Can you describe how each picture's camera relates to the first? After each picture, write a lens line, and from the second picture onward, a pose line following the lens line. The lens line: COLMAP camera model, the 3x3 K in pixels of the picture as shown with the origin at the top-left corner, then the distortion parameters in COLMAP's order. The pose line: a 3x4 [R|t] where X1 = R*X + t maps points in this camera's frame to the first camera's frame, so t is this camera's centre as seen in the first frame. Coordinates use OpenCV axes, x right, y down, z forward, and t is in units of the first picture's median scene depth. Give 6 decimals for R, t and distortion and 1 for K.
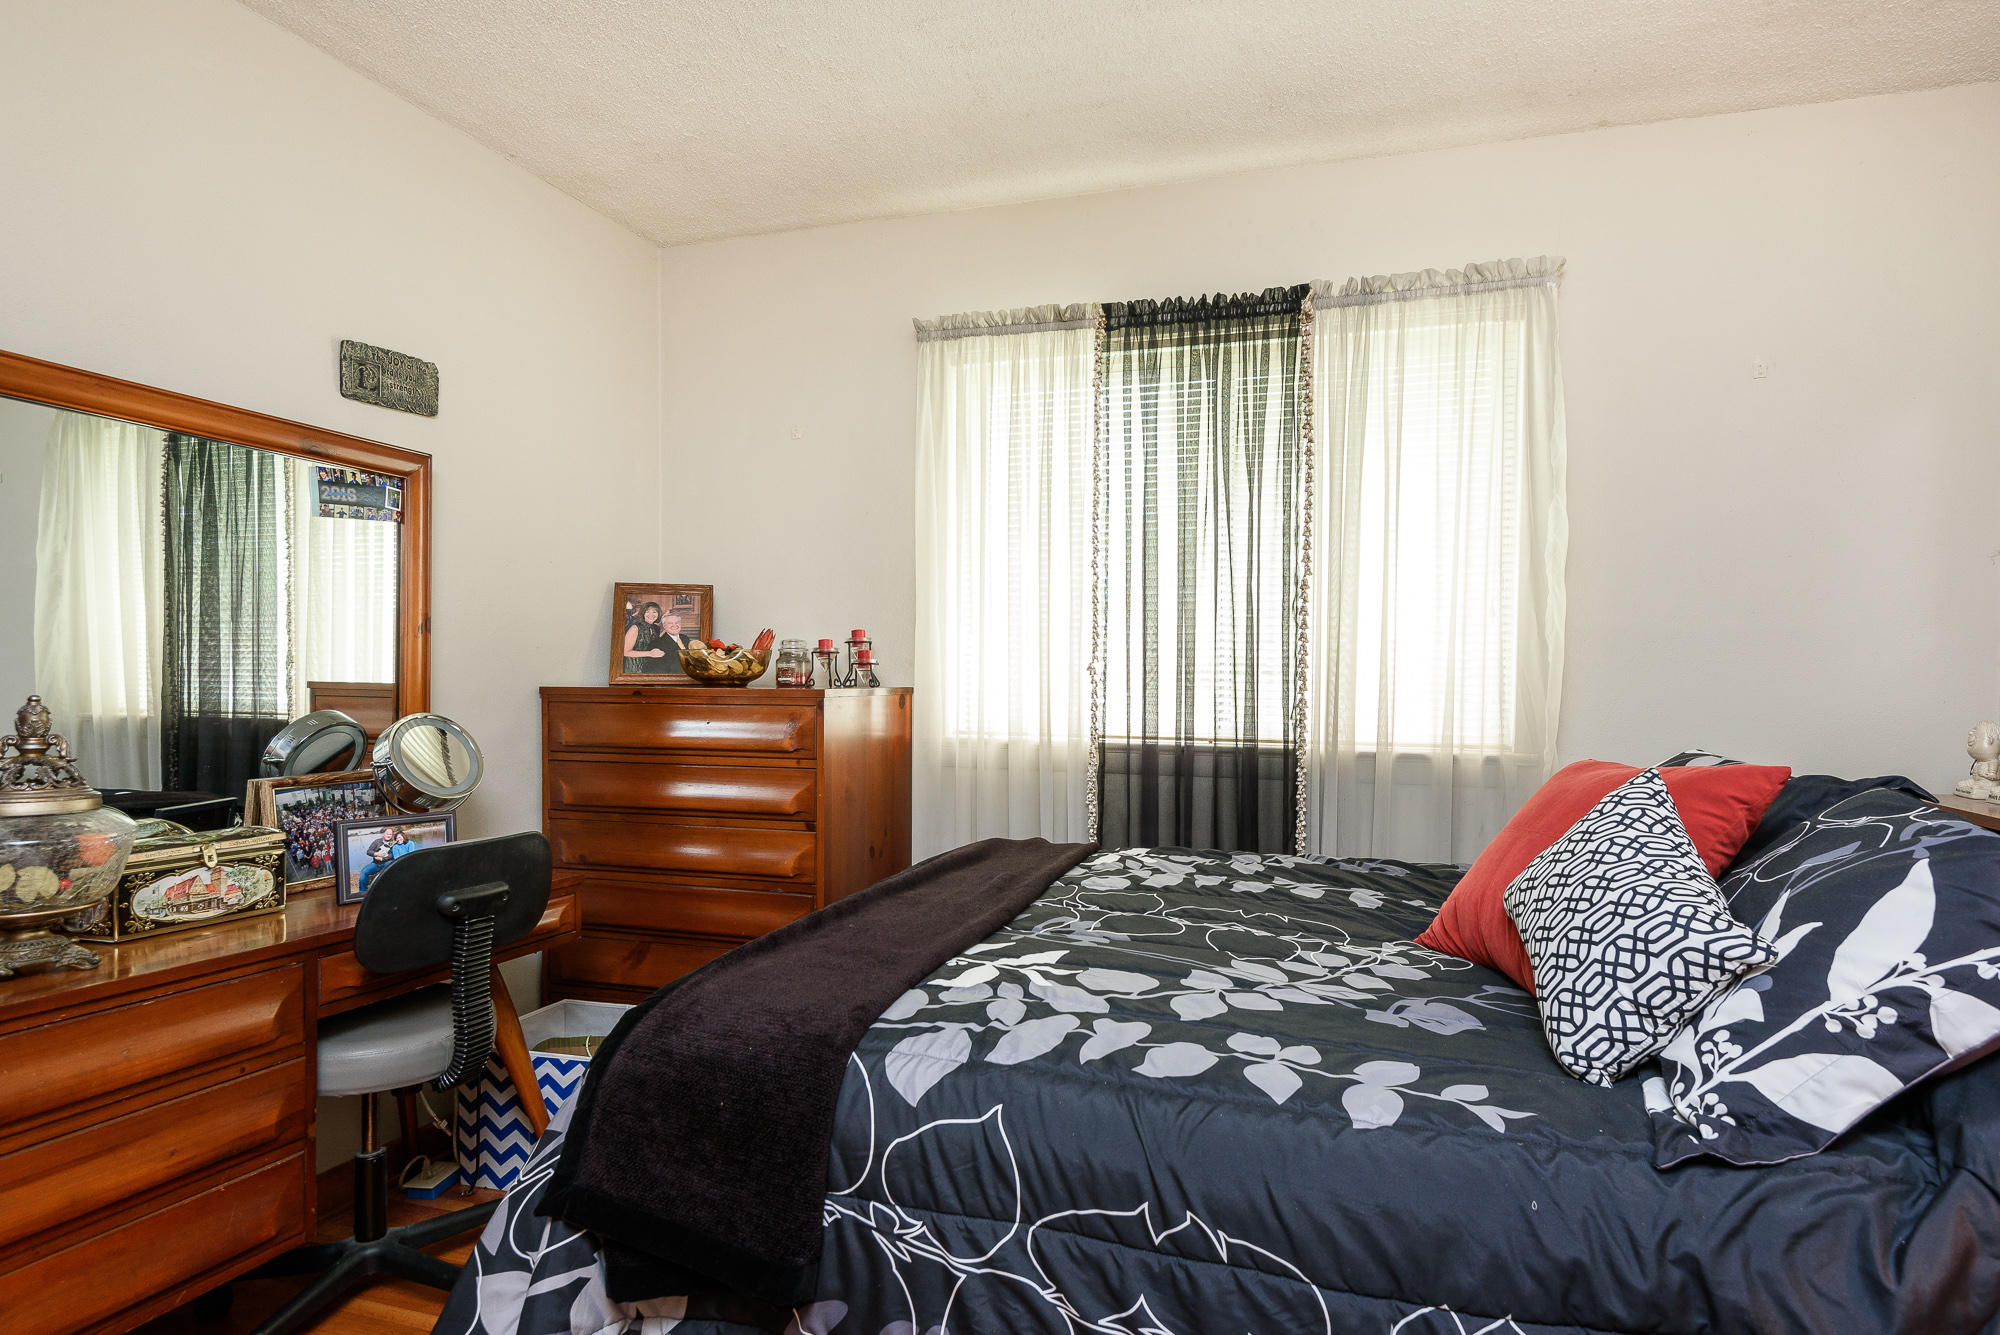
lens RADIAL K [[1047.5, 0, 1003.9], [0, 1047.5, 680.8], [0, 0, 1]] dist [0.025948, -0.005354]
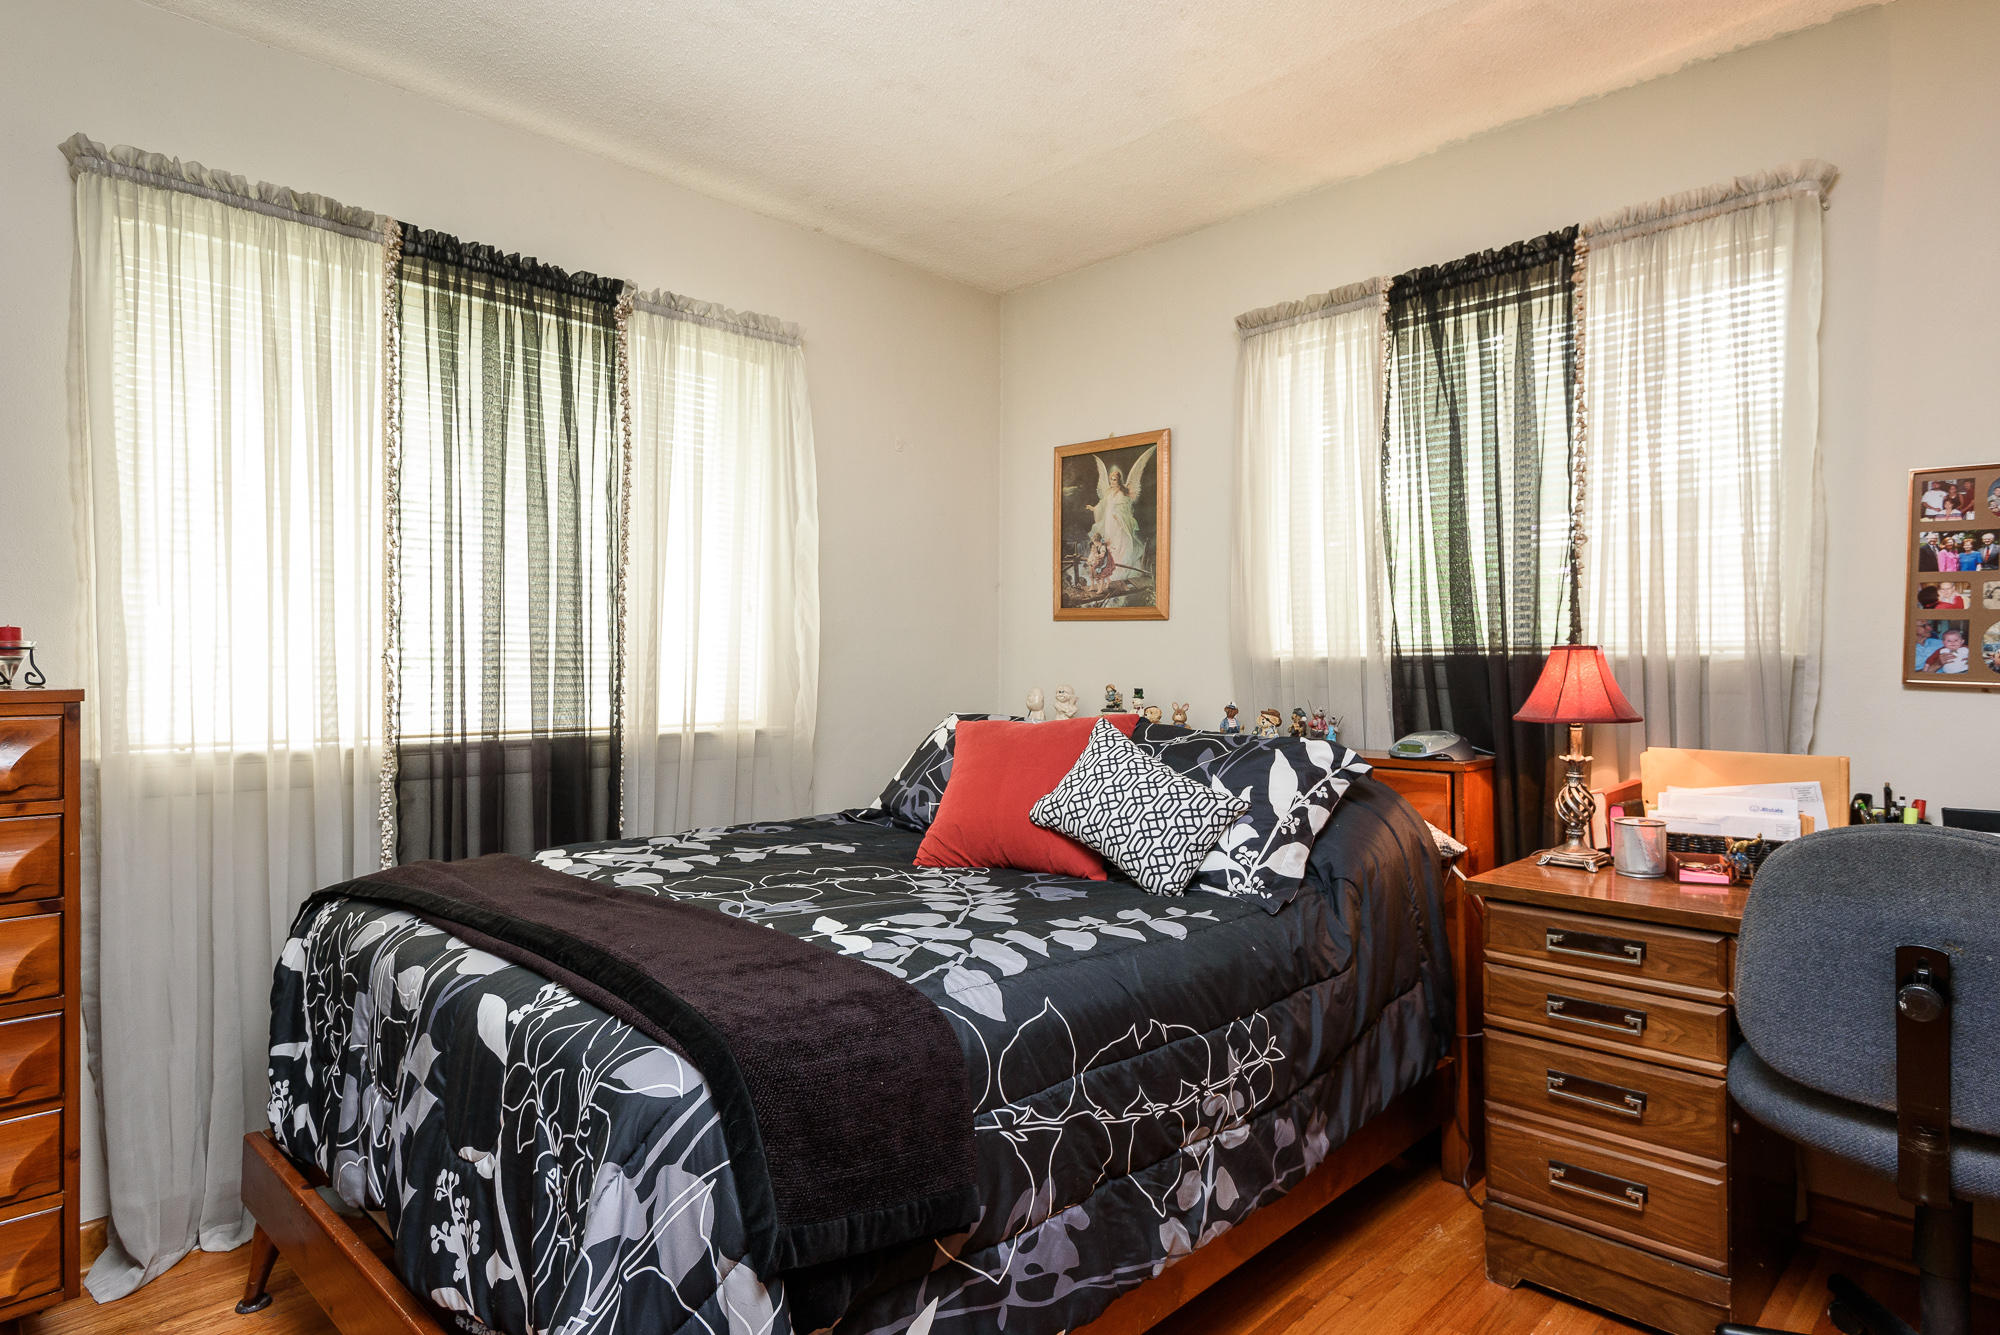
lens RADIAL K [[1120.1, 0, 1009.6], [0, 1120.1, 661.1], [0, 0, 1]] dist [0.017932, -0.004983]
pose [[0.466426, -0.006177, 0.884539, -0.513093], [0.007143, 0.999969, 0.003217, -0.007715], [-0.884531, 0.004818, 0.466456, 0.160746]]
